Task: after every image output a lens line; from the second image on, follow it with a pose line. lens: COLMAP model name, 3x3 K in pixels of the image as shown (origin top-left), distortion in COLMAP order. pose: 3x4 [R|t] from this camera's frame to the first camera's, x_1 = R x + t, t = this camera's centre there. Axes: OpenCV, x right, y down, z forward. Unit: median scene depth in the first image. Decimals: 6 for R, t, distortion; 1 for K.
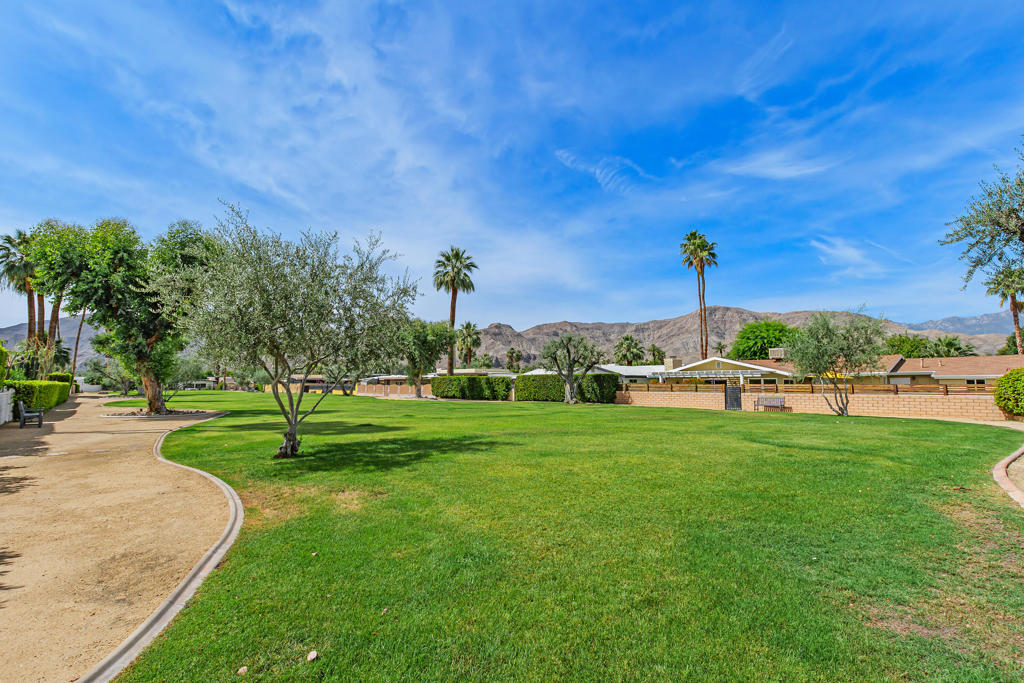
lens RADIAL K [[469.2, 0, 516.9], [0, 469.2, 338.0], [0, 0, 1]] dist [0.008060, -0.001334]
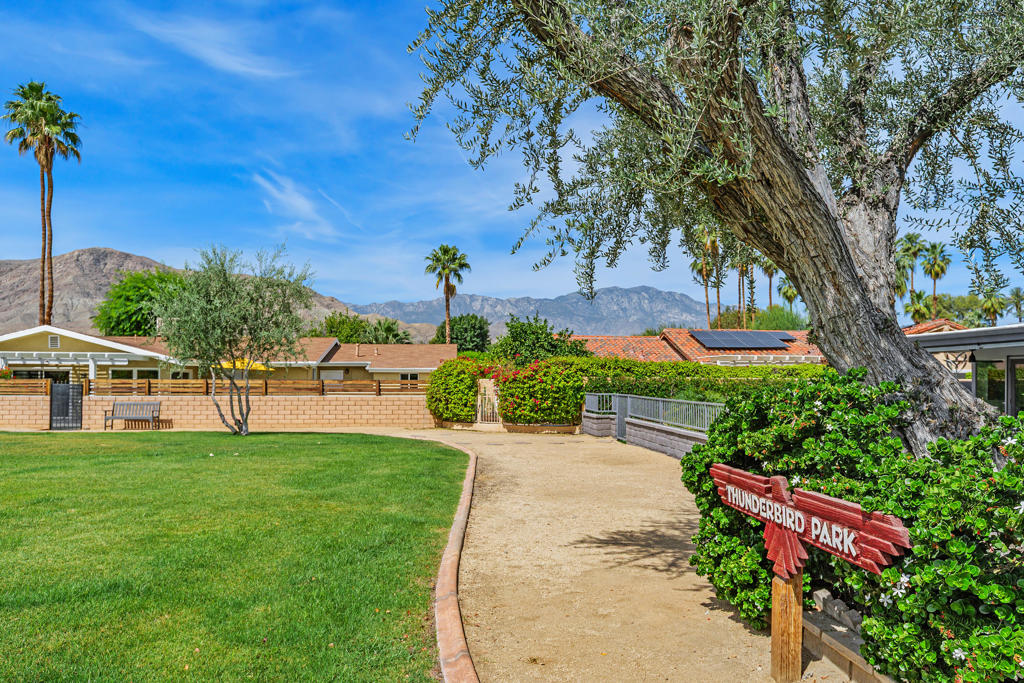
lens RADIAL K [[726.4, 0, 513.1], [0, 726.4, 344.5], [0, 0, 1]] dist [0.009173, 0.008111]
pose [[0.611261, 0.040412, 0.790397, 0.089095], [-0.081355, 0.996613, 0.011960, 0.008410], [-0.787237, -0.071613, 0.612478, 0.094064]]
